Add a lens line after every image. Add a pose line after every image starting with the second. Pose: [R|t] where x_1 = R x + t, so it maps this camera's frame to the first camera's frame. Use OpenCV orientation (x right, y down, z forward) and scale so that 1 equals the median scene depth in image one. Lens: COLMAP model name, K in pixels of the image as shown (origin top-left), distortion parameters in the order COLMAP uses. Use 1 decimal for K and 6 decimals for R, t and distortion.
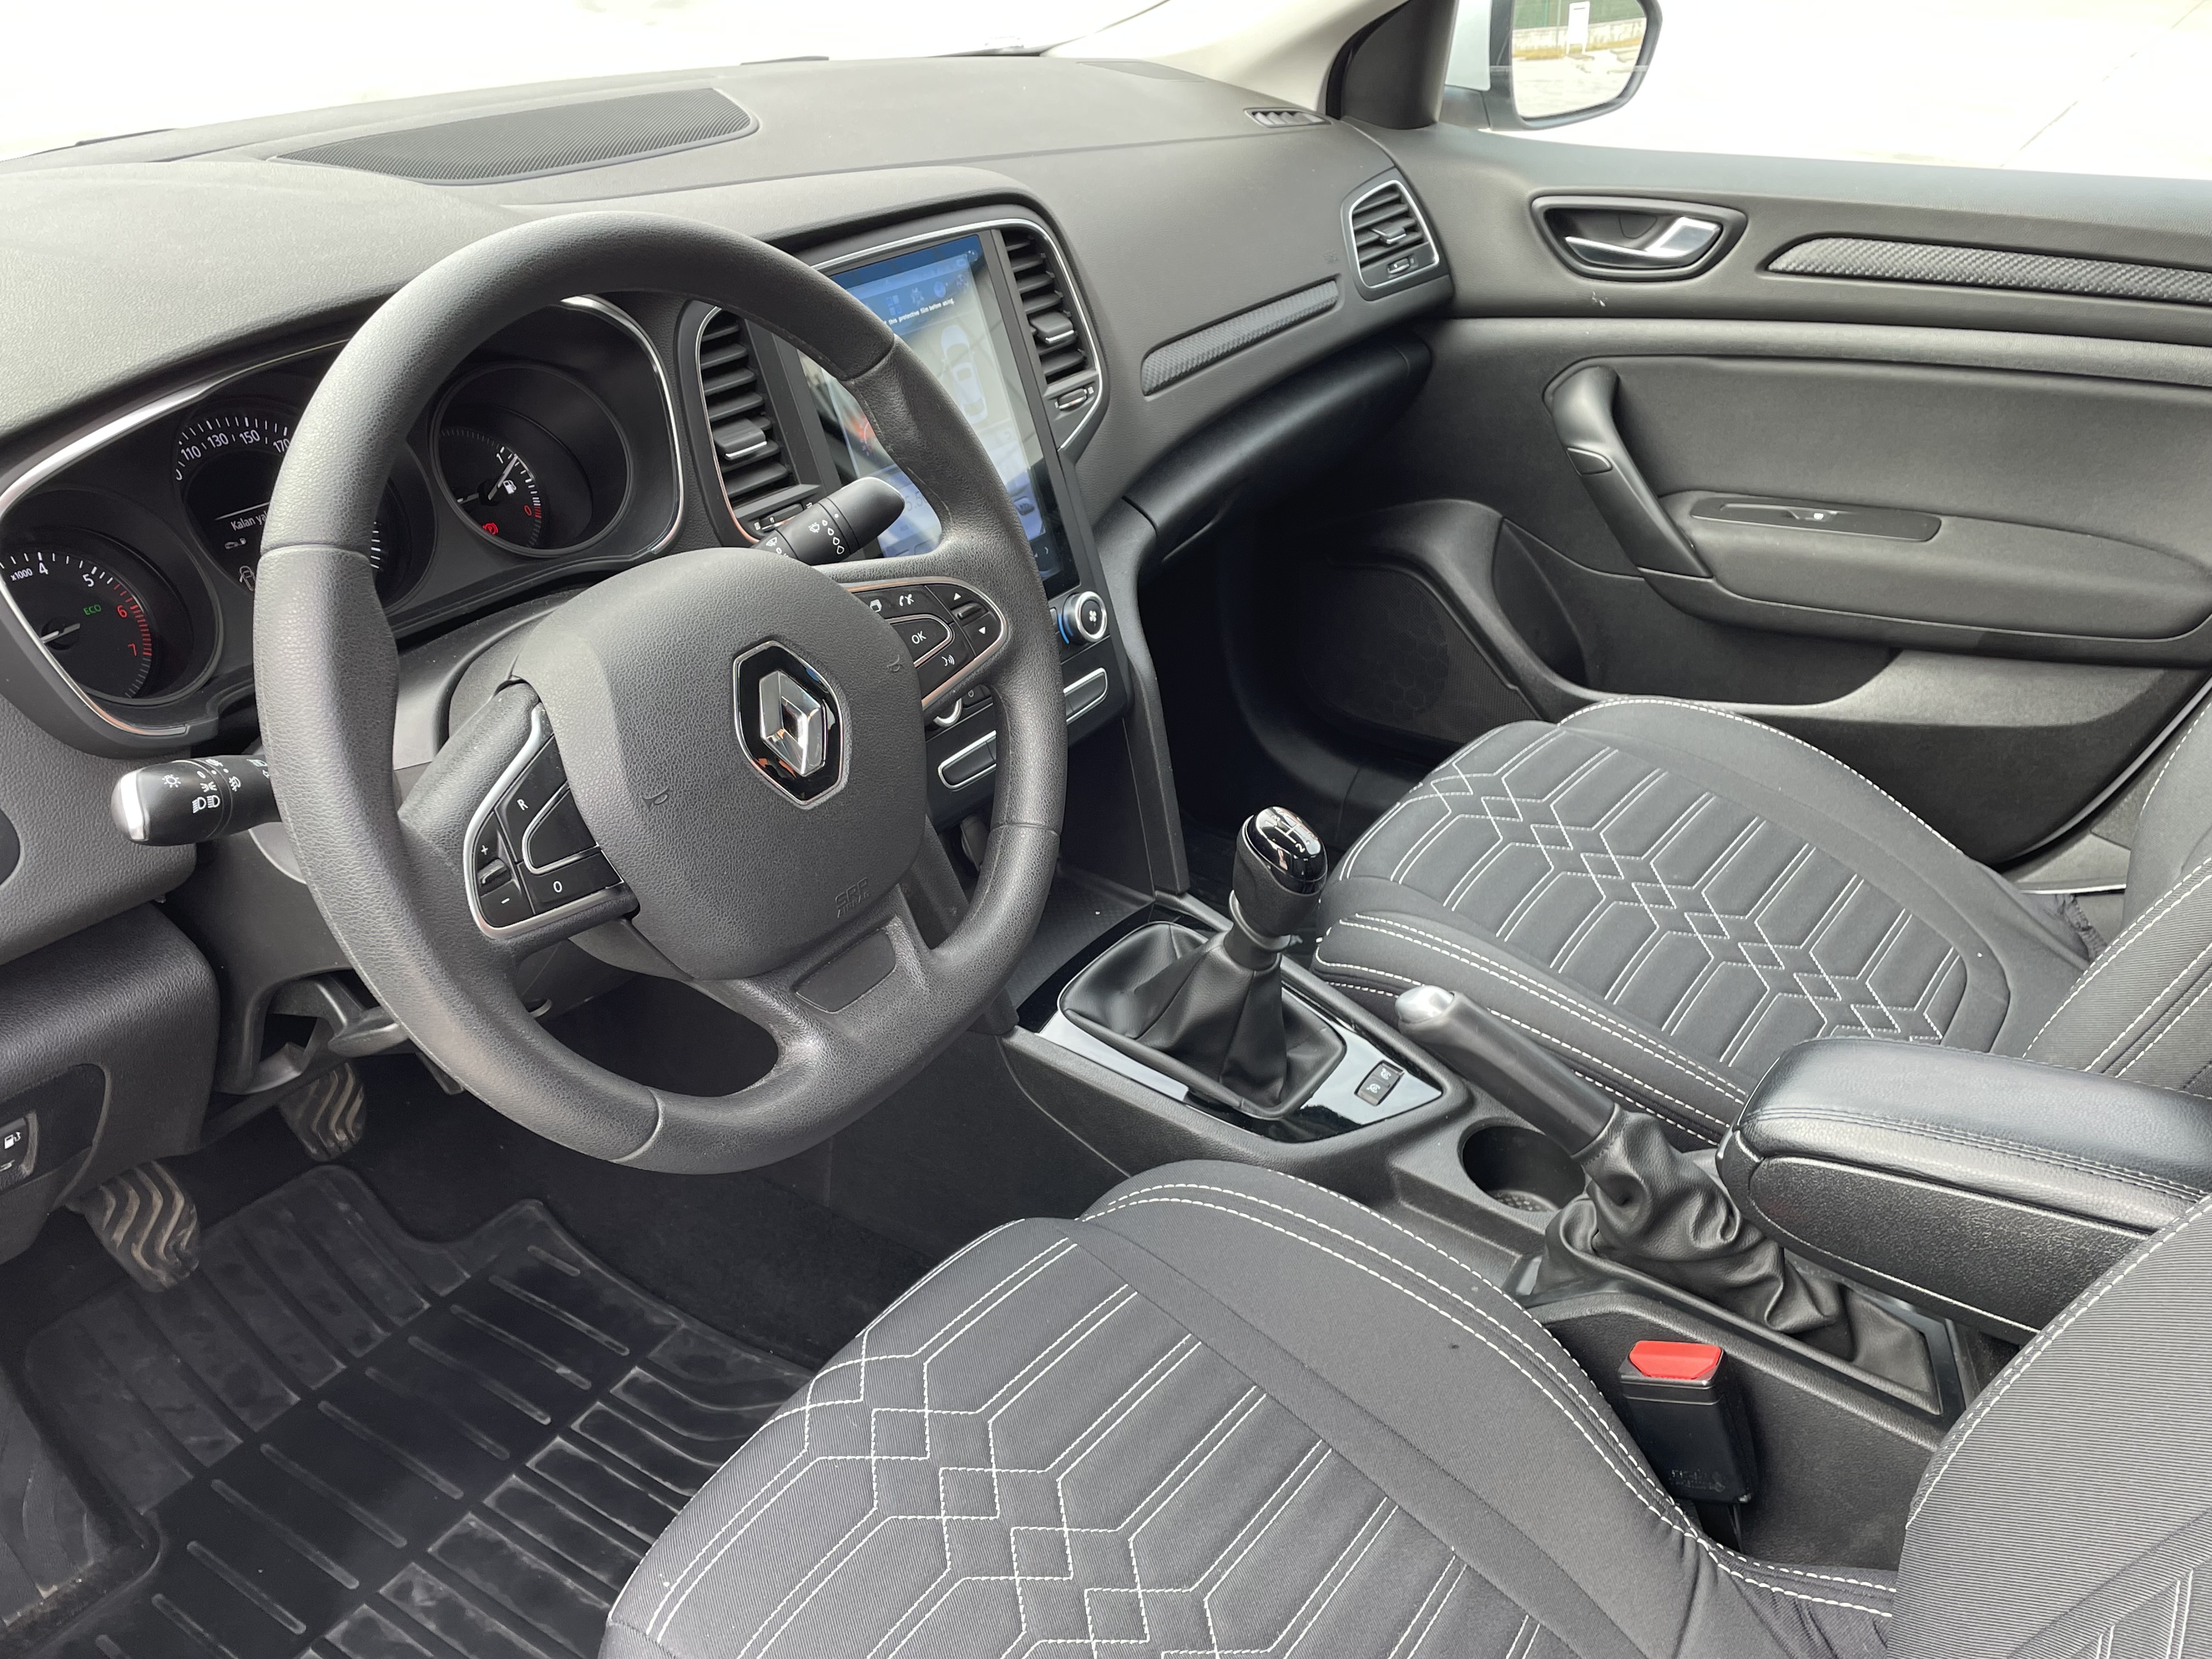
lens RADIAL K [[1880.6, 0, 1082.4], [0, 1880.6, 834.5], [0, 0, 1]] dist [0.093287, -0.142501]
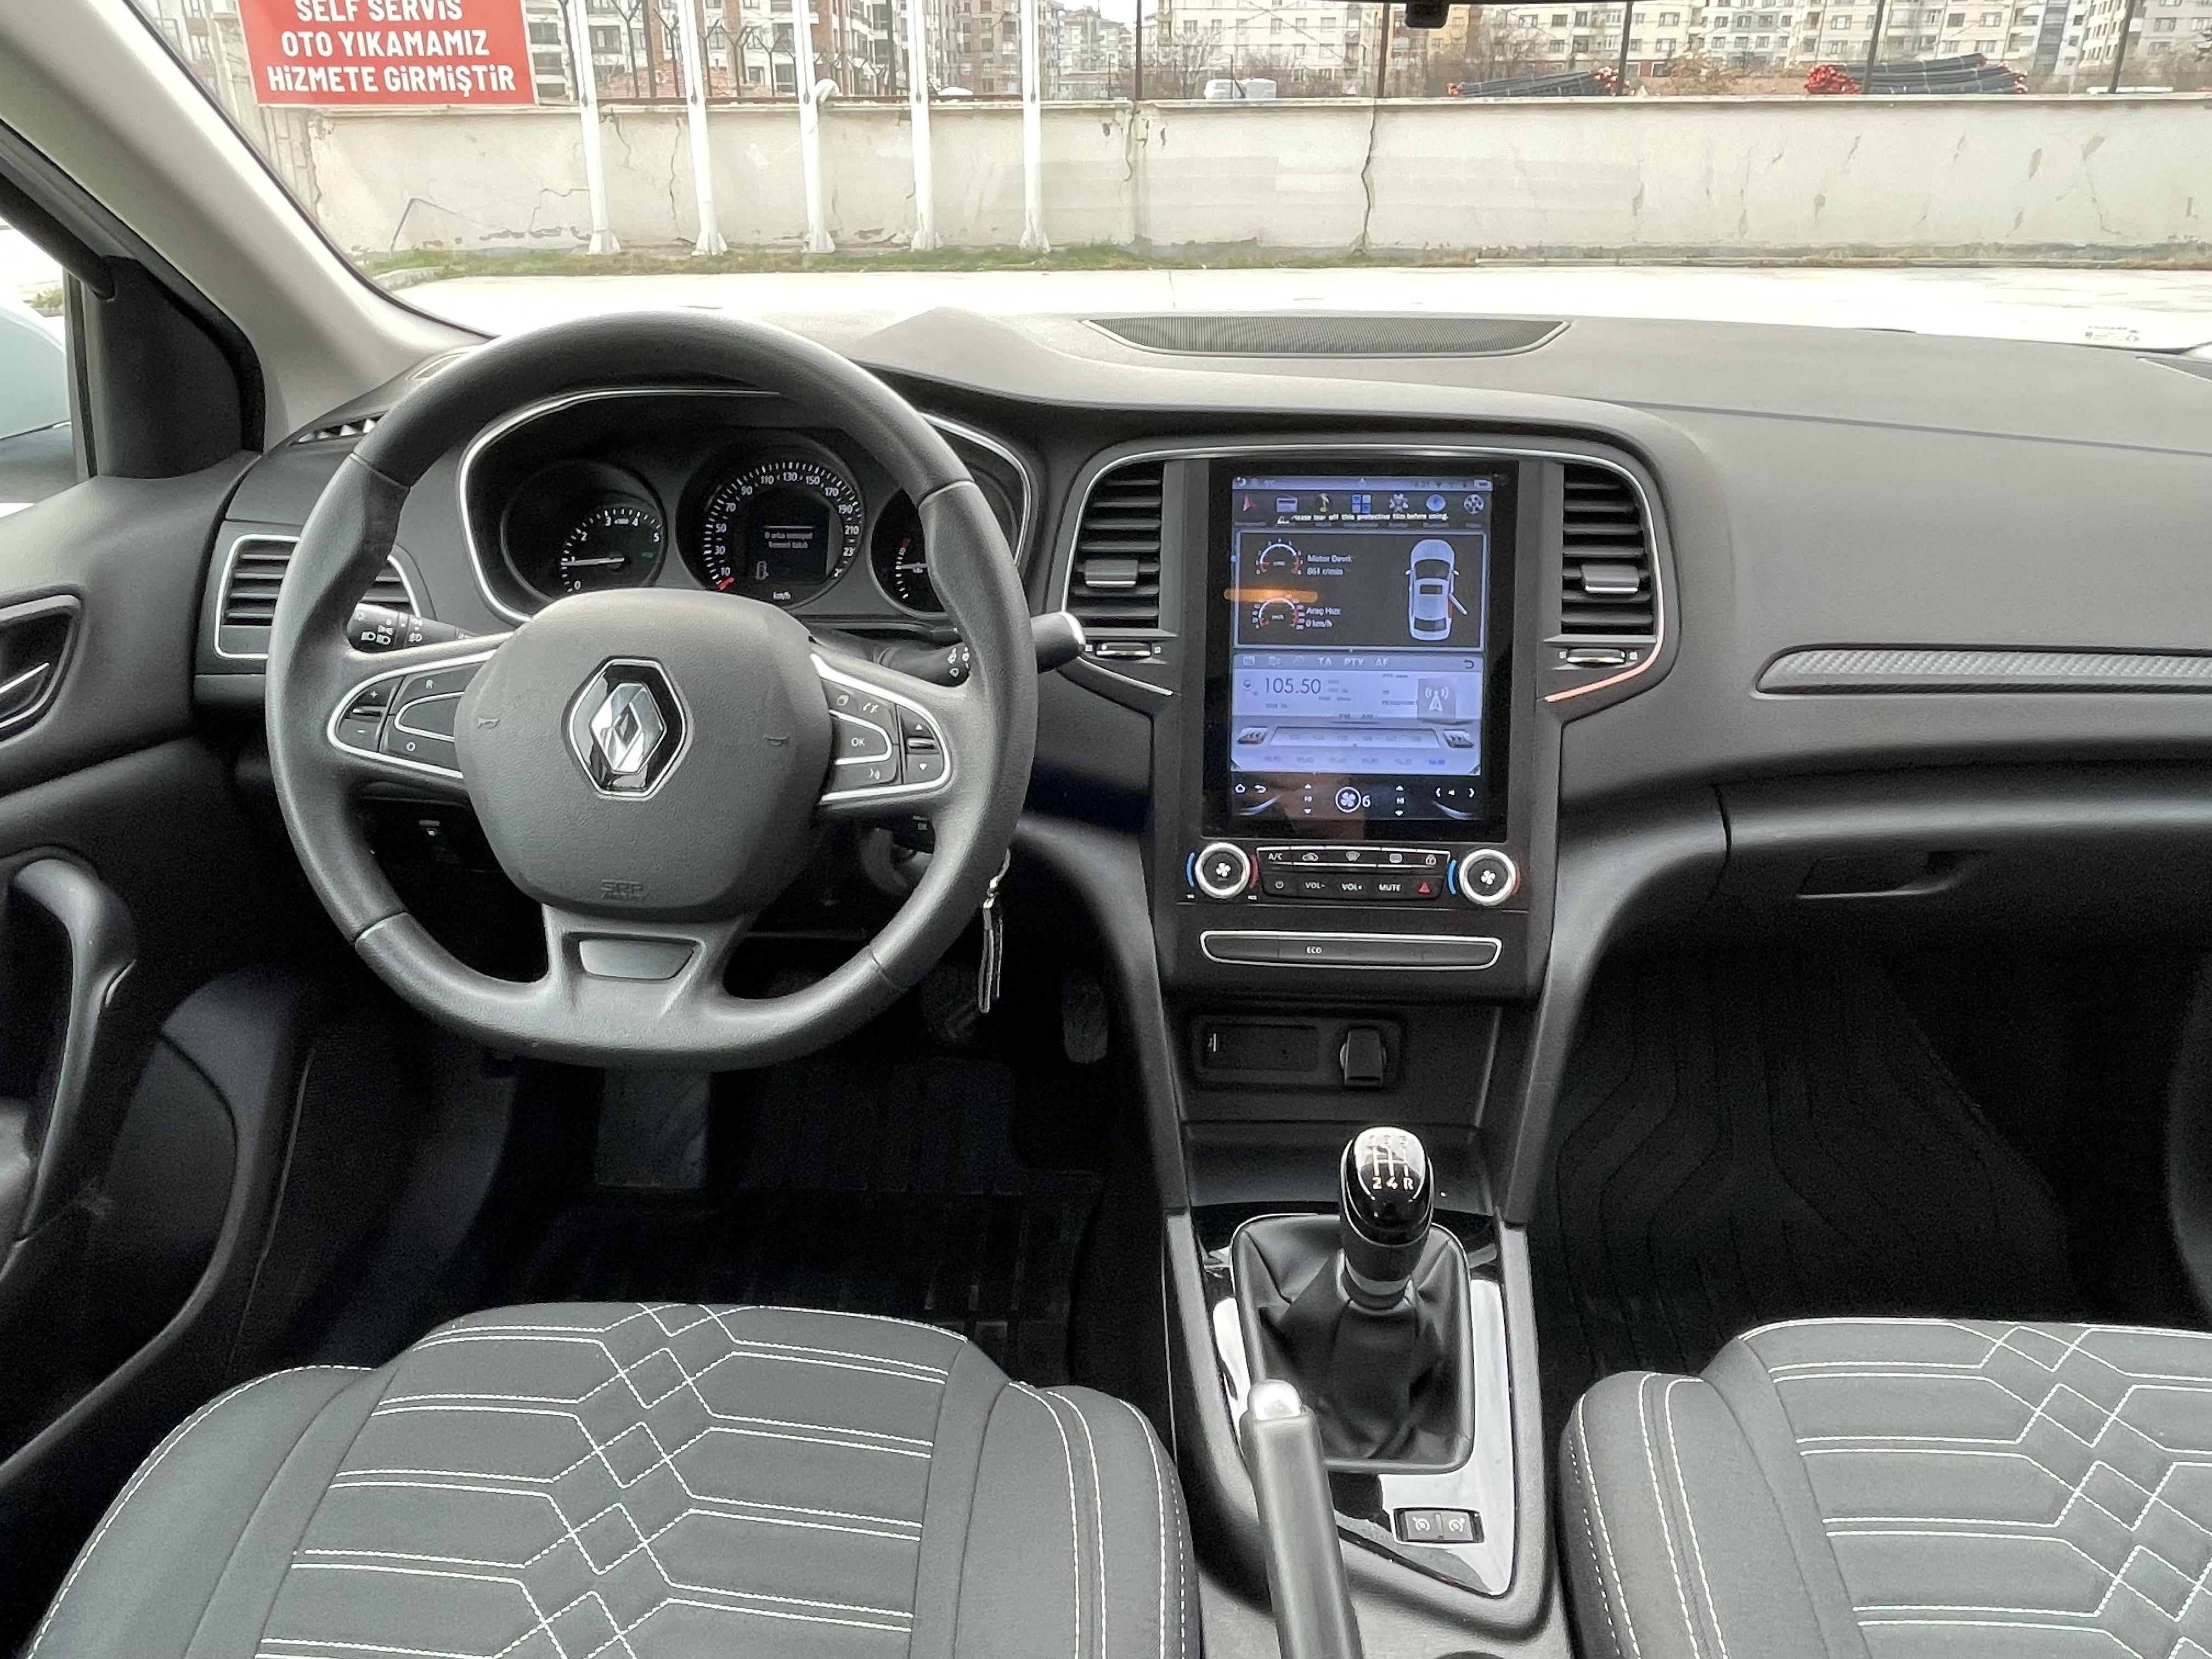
lens RADIAL K [[1531.7, 0, 1084.6], [0, 1531.7, 812.4], [0, 0, 1]] dist [-0.000410, -0.003521]
pose [[0.512190, 0.331678, -0.792245, 0.487937], [-0.412452, 0.904087, 0.111850, -0.149509], [0.753356, 0.269474, 0.599865, 0.412877]]
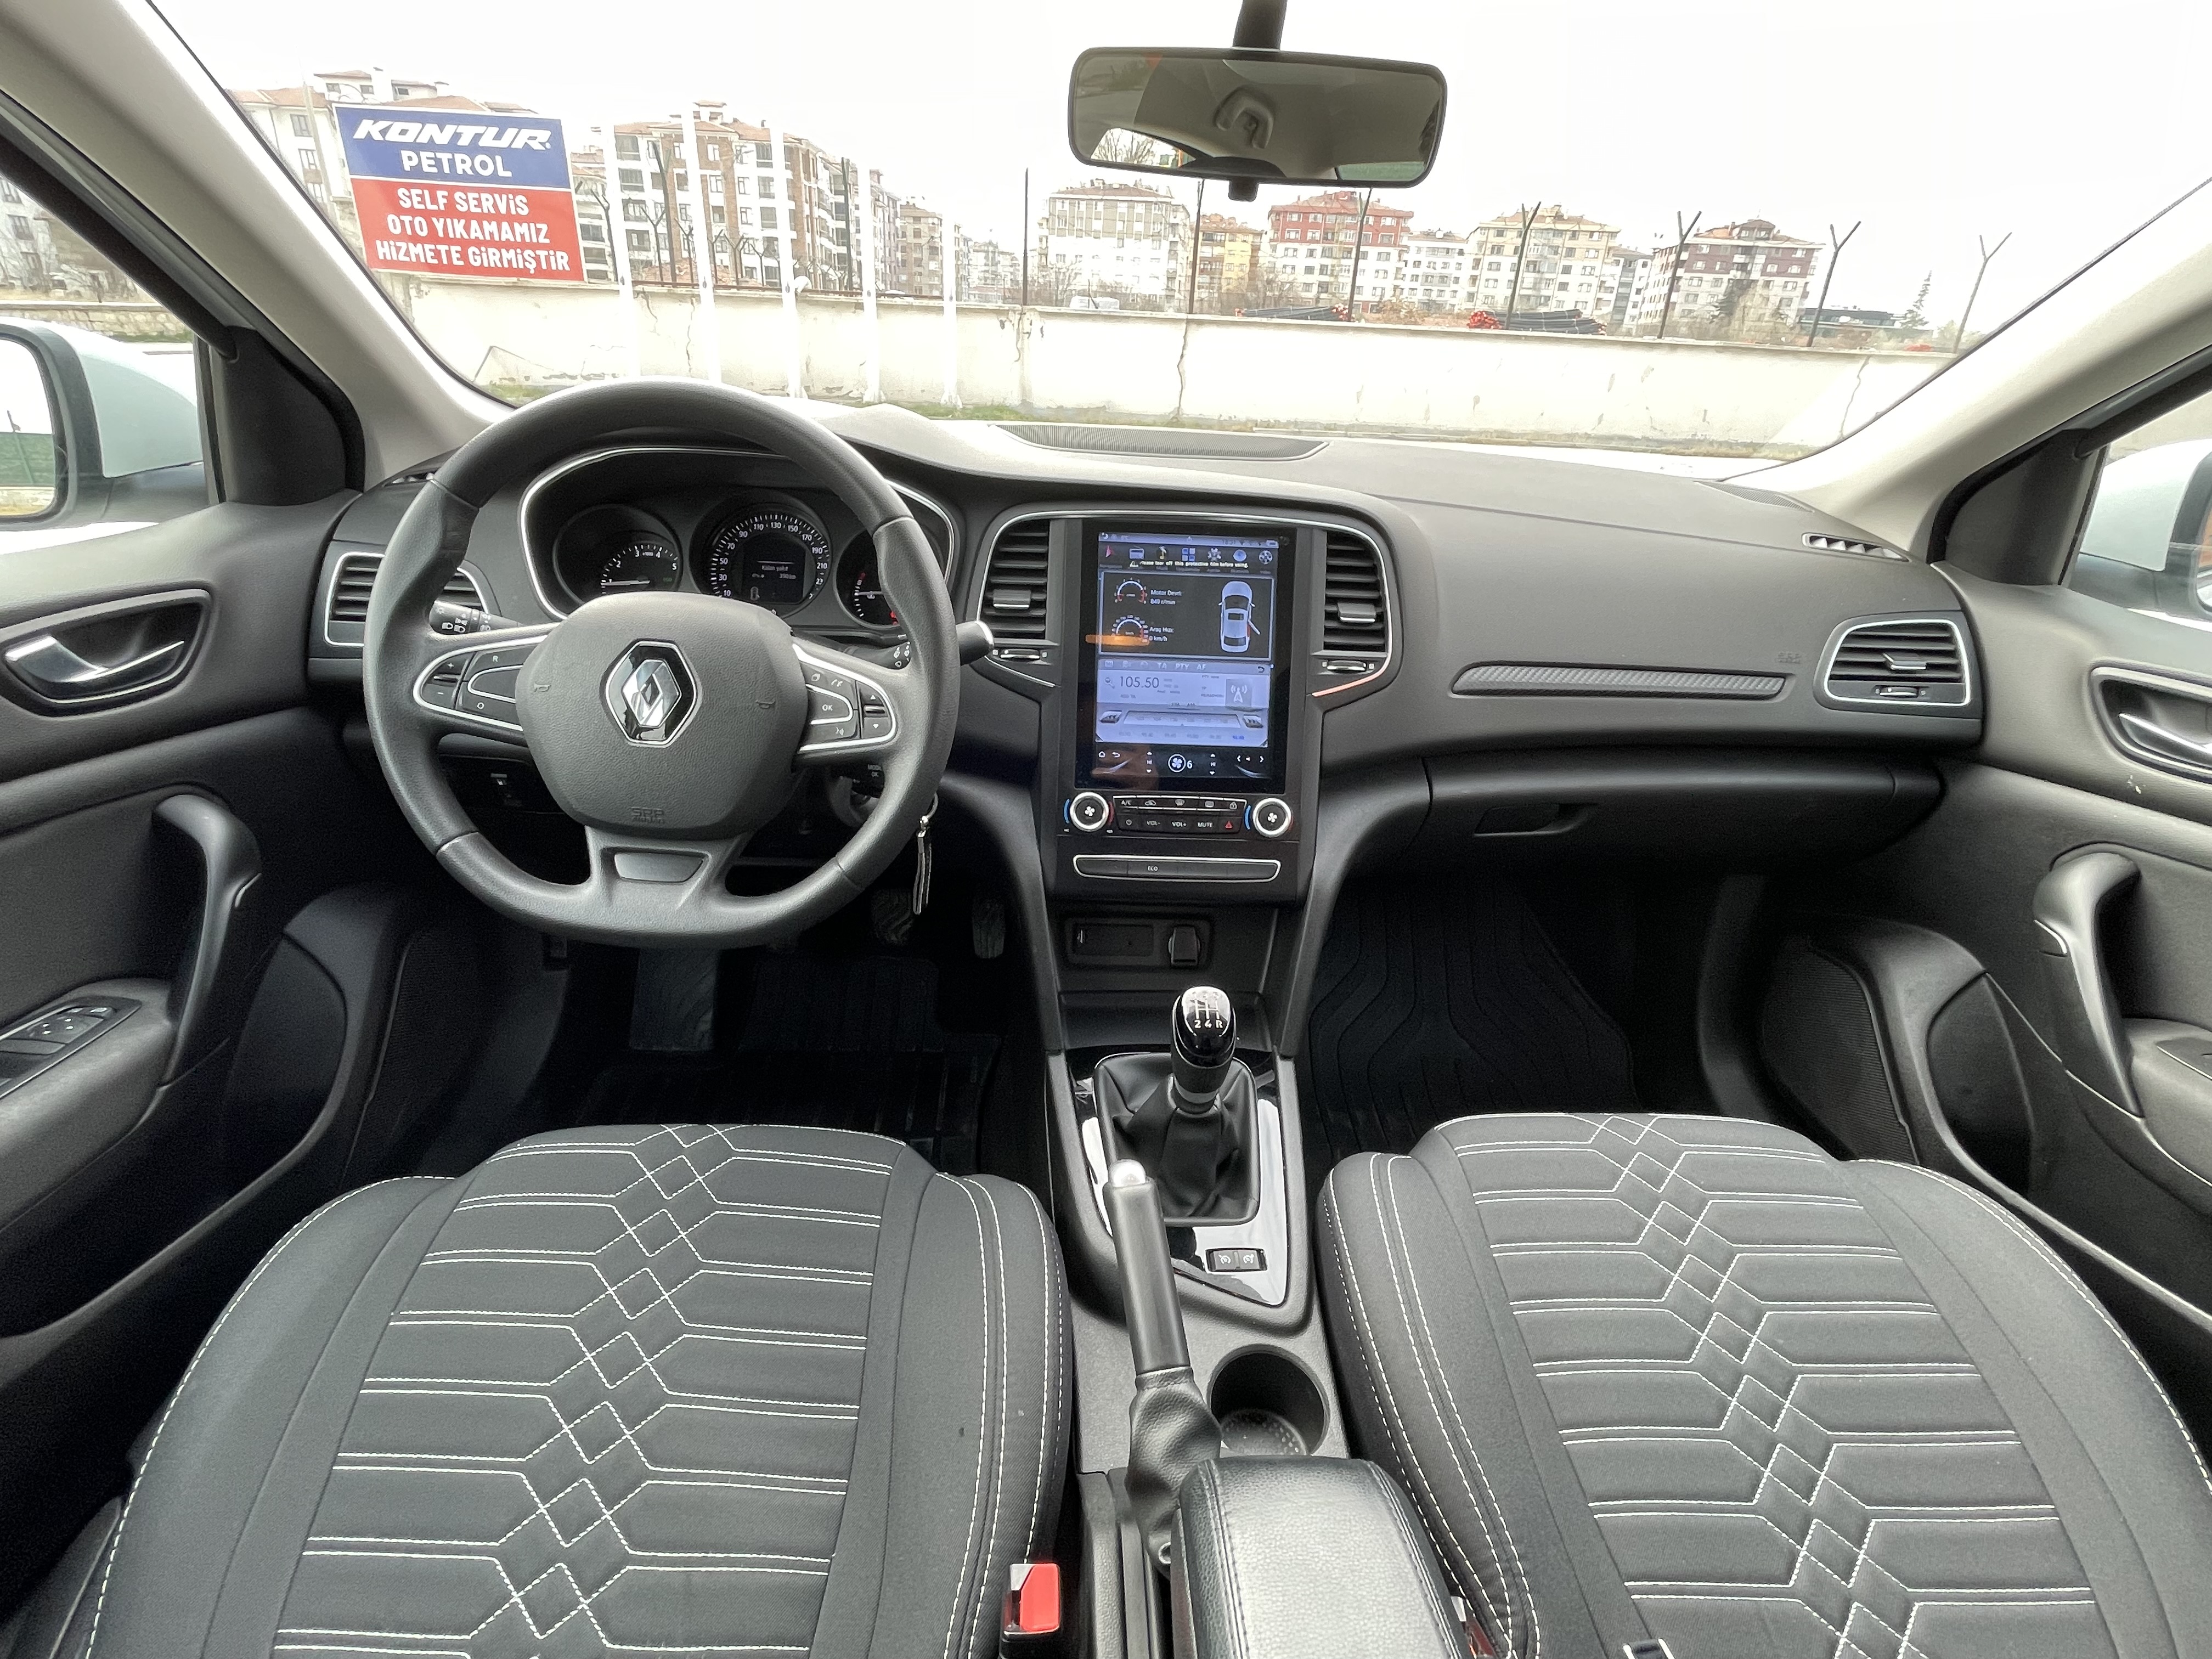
lens RADIAL K [[1050.4, 0, 1100.6], [0, 1050.4, 829.6], [0, 0, 1]] dist [-0.003839, 0.000985]
pose [[0.593798, 0.354543, -0.722291, 0.472878], [-0.429836, 0.898635, 0.087734, -0.123630], [0.680181, 0.258370, 0.686002, 0.430220]]
